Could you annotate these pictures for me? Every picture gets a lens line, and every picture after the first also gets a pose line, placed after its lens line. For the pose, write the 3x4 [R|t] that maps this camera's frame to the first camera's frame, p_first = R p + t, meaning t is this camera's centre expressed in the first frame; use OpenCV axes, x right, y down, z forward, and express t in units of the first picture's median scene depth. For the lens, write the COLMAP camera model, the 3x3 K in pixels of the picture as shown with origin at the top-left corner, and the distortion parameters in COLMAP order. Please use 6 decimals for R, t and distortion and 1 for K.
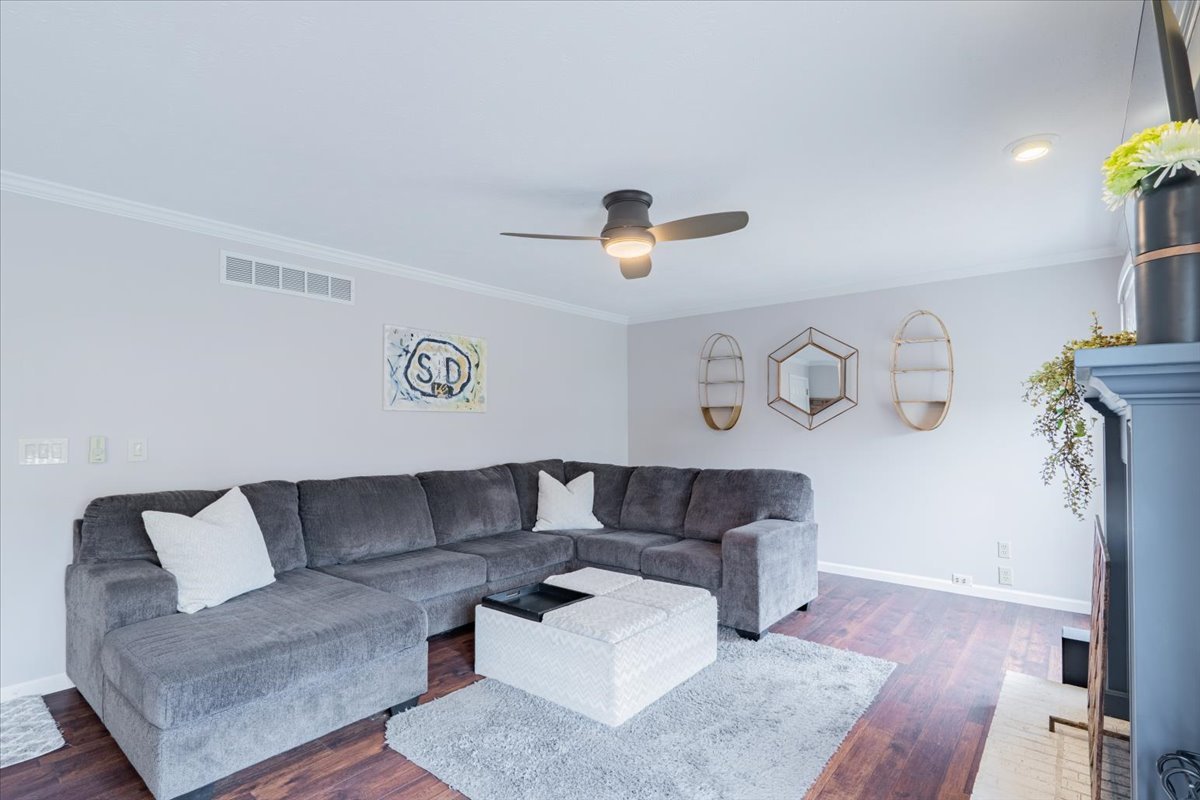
lens RADIAL K [[574.5, 0, 596.1], [0, 574.5, 419.3], [0, 0, 1]] dist [-0.000250, 0.000280]
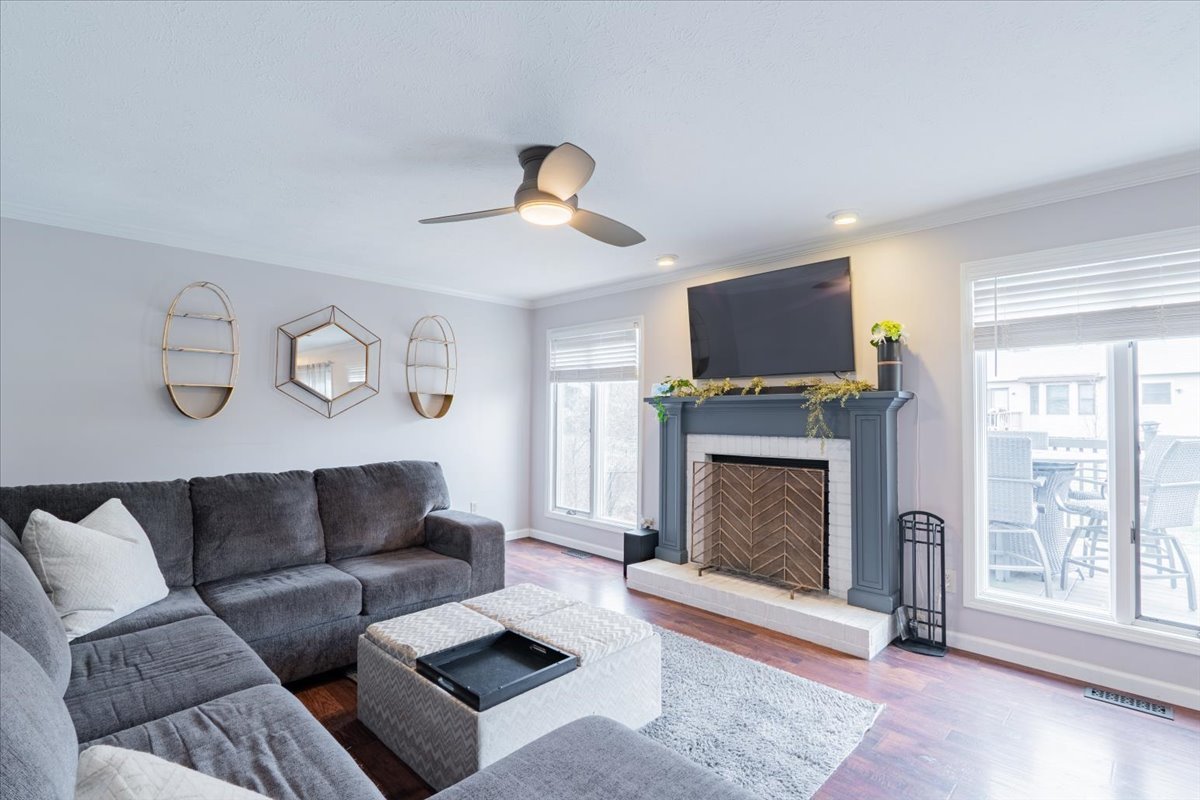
lens RADIAL K [[552.5, 0, 600.0], [0, 552.5, 400.0], [0, 0, 1]] dist [-0.001878, -0.000102]
pose [[0.094950, 0.031768, 0.994975, -0.518243], [-0.024094, 0.999271, -0.029606, 0.006320], [-0.995190, -0.021162, 0.095647, 0.549133]]
